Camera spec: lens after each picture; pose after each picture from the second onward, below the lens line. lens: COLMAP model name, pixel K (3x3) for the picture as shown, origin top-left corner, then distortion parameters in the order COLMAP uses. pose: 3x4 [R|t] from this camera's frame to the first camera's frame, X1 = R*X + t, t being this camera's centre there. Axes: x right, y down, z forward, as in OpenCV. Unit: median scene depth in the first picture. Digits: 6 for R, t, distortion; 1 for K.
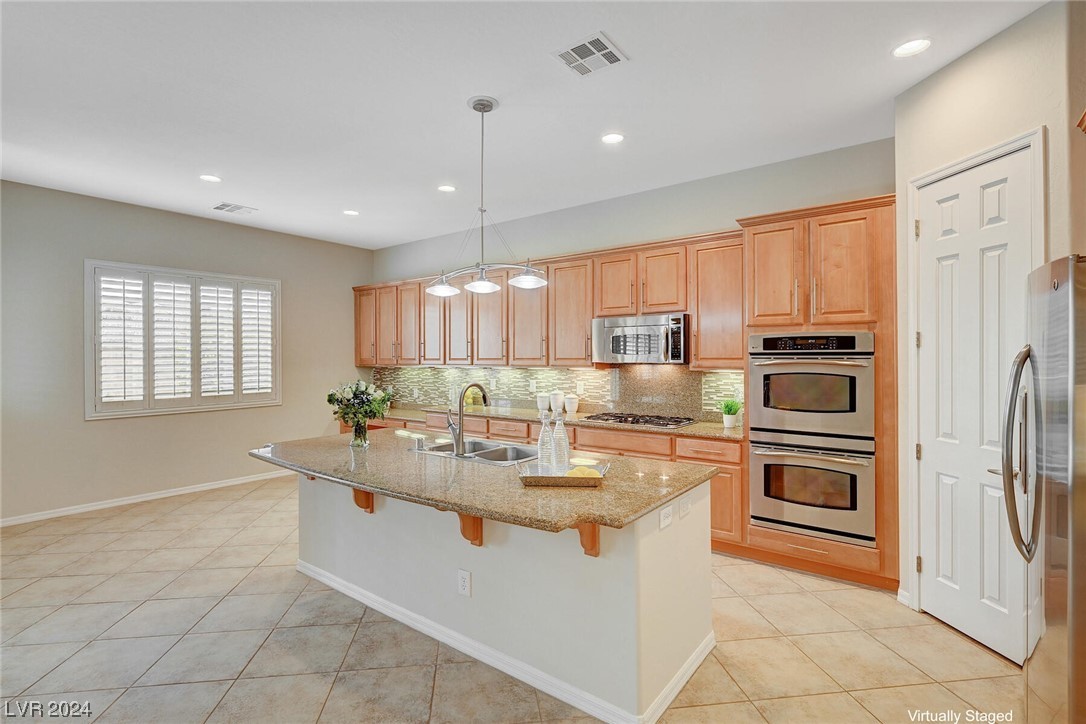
lens RADIAL K [[509.5, 0, 540.8], [0, 509.5, 355.3], [0, 0, 1]] dist [-0.004038, 0.001111]
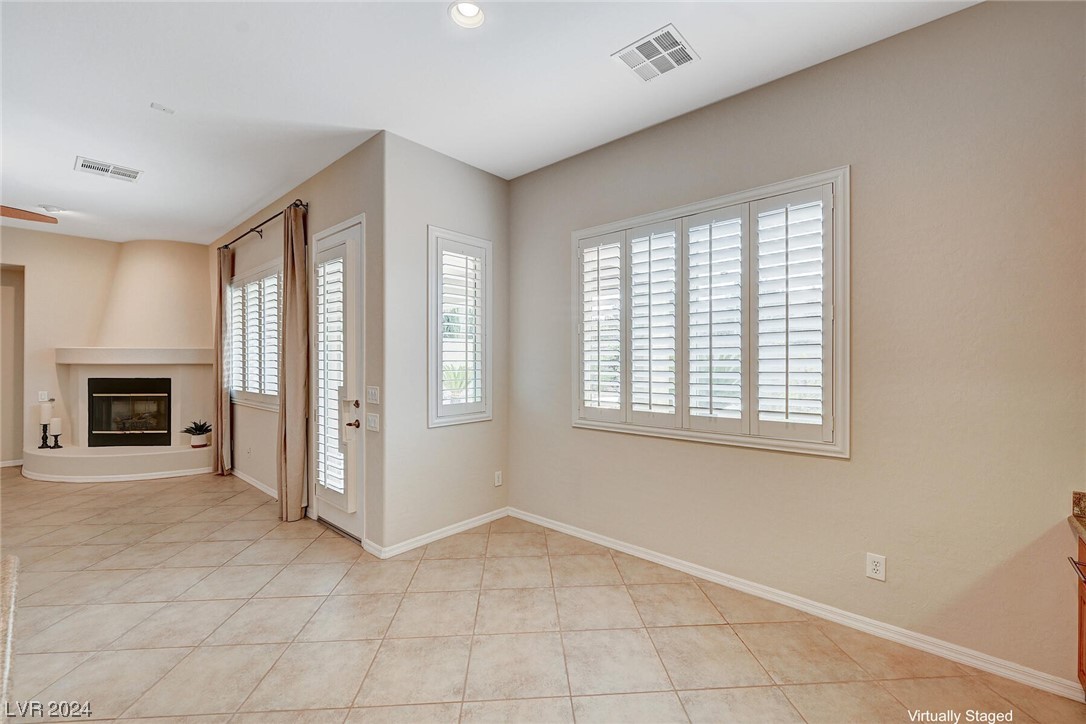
lens RADIAL K [[453.0, 0, 550.1], [0, 453.0, 362.8], [0, 0, 1]] dist [-0.002197, 0.000941]
pose [[-0.061720, 0.010882, -0.998034, -0.160408], [0.003755, 0.999936, 0.010670, 0.016742], [0.998086, -0.003089, -0.061757, 1.065379]]
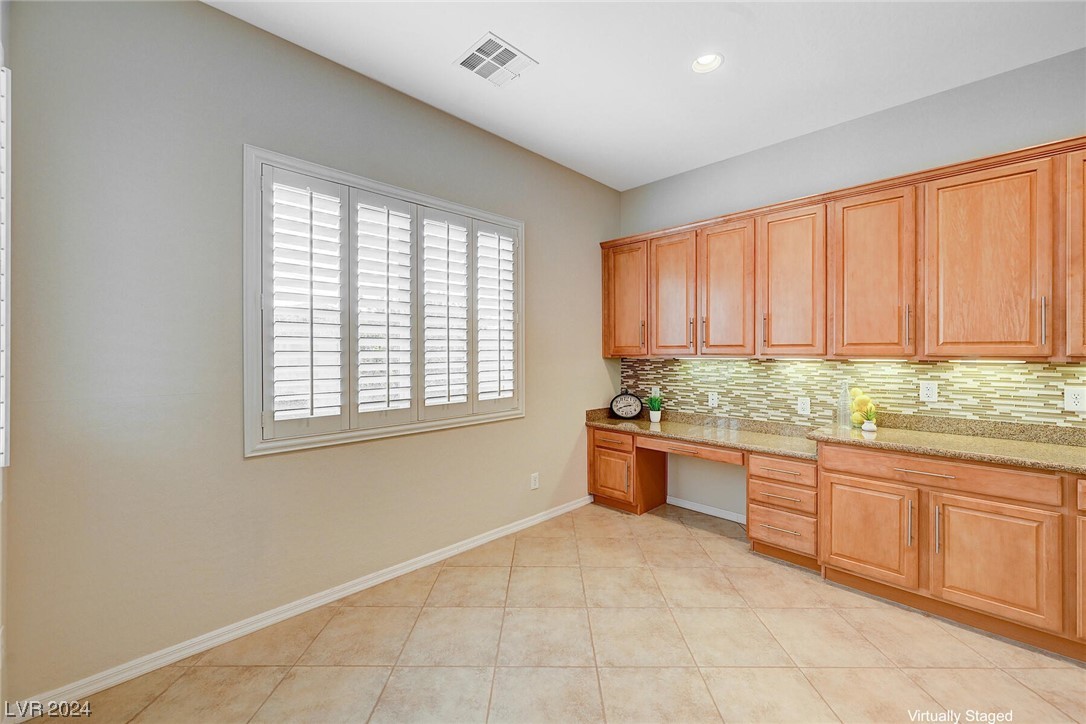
lens RADIAL K [[433.3, 0, 548.6], [0, 433.3, 353.1], [0, 0, 1]] dist [0.001064, 0.000171]
pose [[0.991816, 0.004574, -0.127596, -0.564509], [-0.003911, 0.999977, 0.005450, 0.019536], [0.127618, -0.004907, 0.991811, 0.636542]]
